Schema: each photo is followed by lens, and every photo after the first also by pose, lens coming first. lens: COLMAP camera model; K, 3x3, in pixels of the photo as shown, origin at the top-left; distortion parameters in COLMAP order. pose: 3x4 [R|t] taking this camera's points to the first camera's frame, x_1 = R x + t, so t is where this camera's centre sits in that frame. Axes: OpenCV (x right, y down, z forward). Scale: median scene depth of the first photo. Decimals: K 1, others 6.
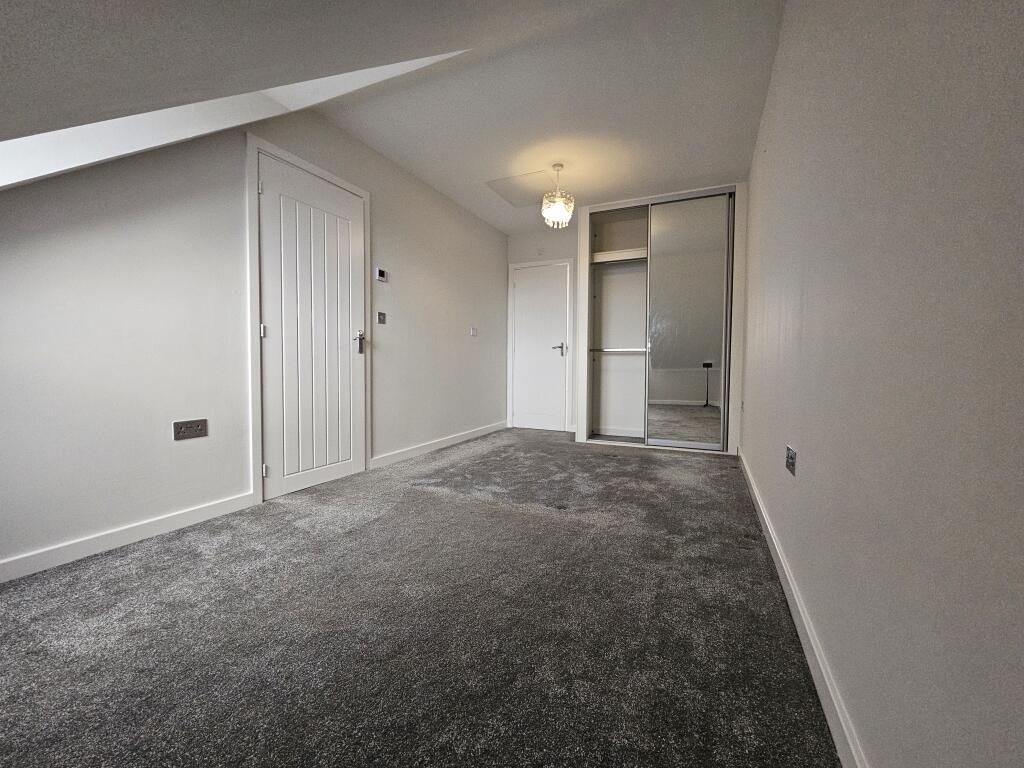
lens RADIAL K [[420.6, 0, 512.1], [0, 420.6, 381.7], [0, 0, 1]] dist [-0.000463, 0.000824]
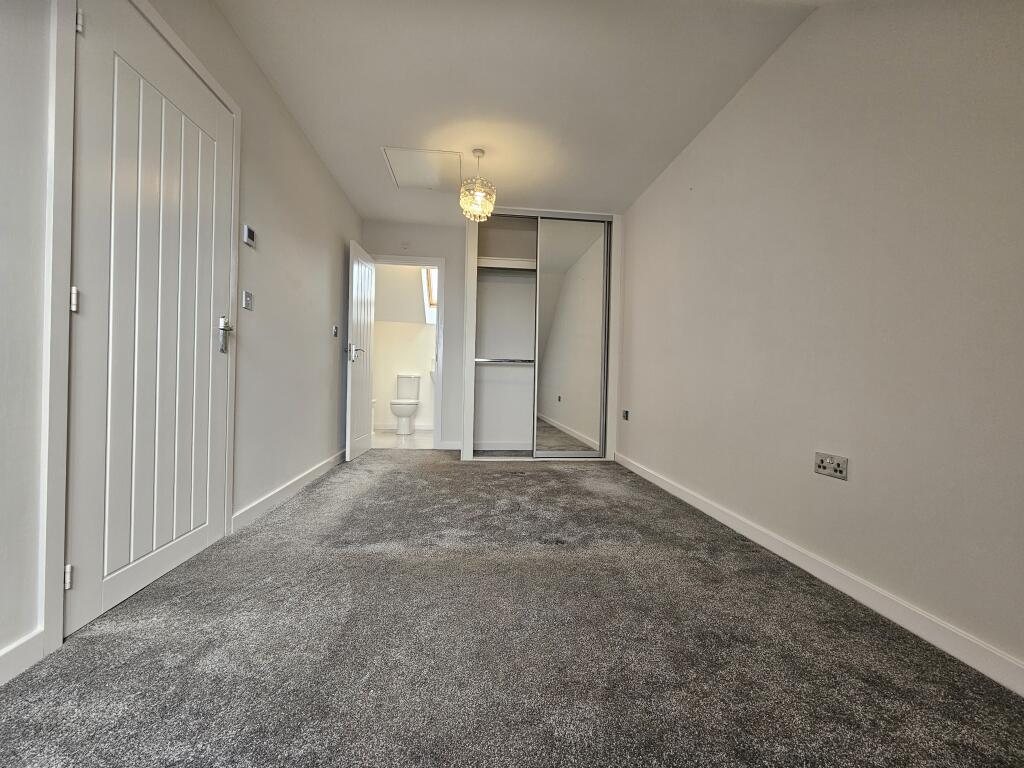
lens RADIAL K [[420.6, 0, 512.1], [0, 420.6, 381.7], [0, 0, 1]] dist [-0.000463, 0.000824]
pose [[0.859930, 0.008521, 0.510341, -0.354068], [0.003804, 0.999726, -0.023102, -0.007999], [-0.510398, 0.021807, 0.859662, 0.264505]]
